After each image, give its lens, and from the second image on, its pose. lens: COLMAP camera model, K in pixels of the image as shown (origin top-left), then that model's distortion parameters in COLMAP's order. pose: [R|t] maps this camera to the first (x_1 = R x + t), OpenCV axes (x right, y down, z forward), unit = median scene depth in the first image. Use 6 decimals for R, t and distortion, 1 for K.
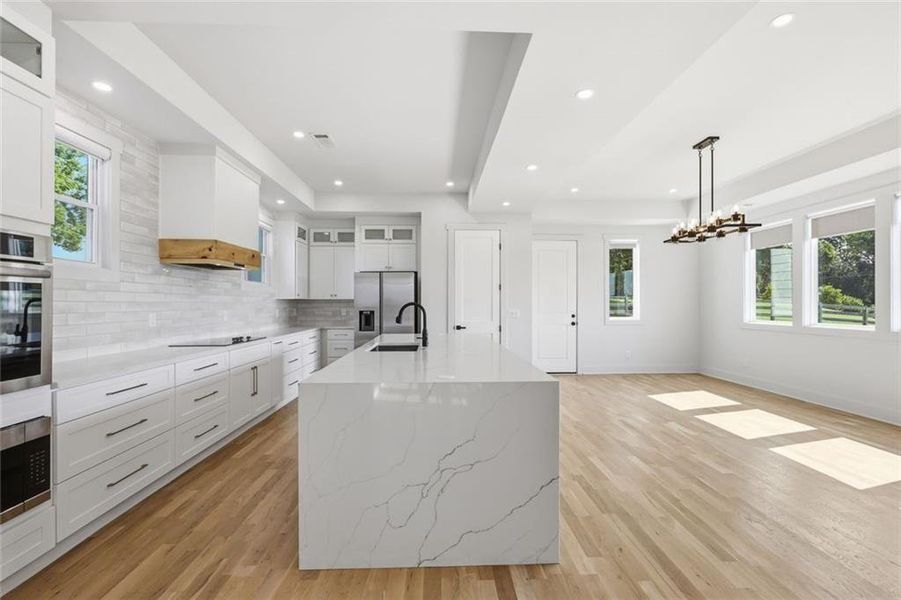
lens RADIAL K [[403.5, 0, 446.2], [0, 403.5, 303.3], [0, 0, 1]] dist [-0.011404, 0.003966]
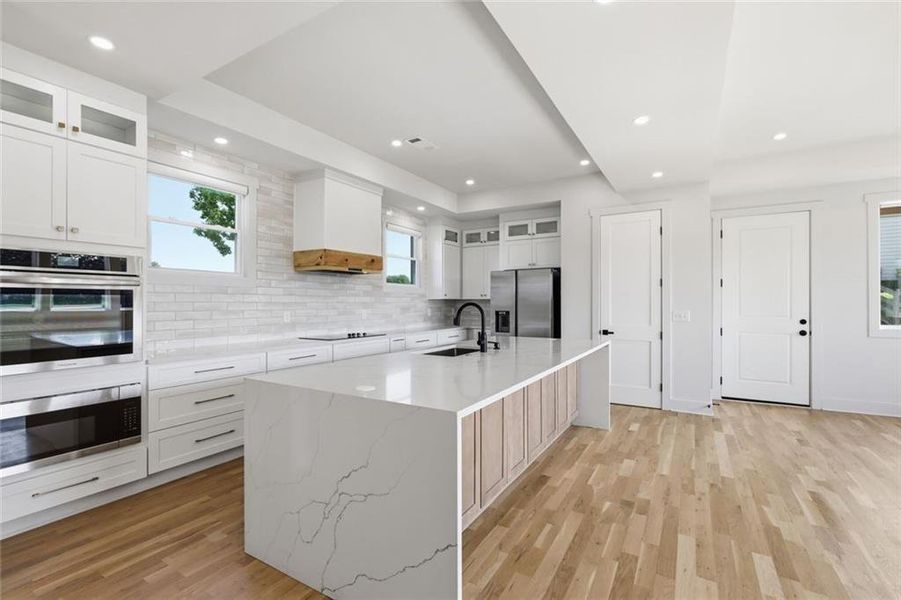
lens RADIAL K [[403.5, 0, 446.3], [0, 403.5, 302.0], [0, 0, 1]] dist [-0.011404, 0.003966]
pose [[0.837721, -0.001853, -0.546096, 0.342226], [0.000397, 0.999996, -0.002785, -0.000764], [0.546099, 0.002116, 0.837718, 0.200243]]
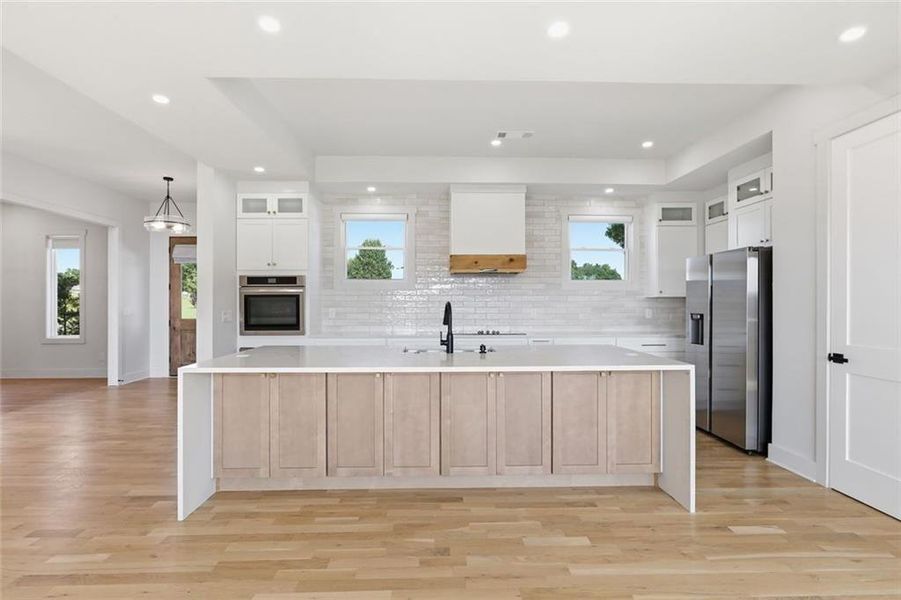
lens RADIAL K [[422.5, 0, 447.5], [0, 422.5, 300.1], [0, 0, 1]] dist [-0.006433, 0.002327]
pose [[0.000476, -0.002821, -0.999996, 0.798142], [-0.000522, 0.999996, -0.002821, -0.003183], [1.000000, 0.000524, 0.000475, 0.936375]]
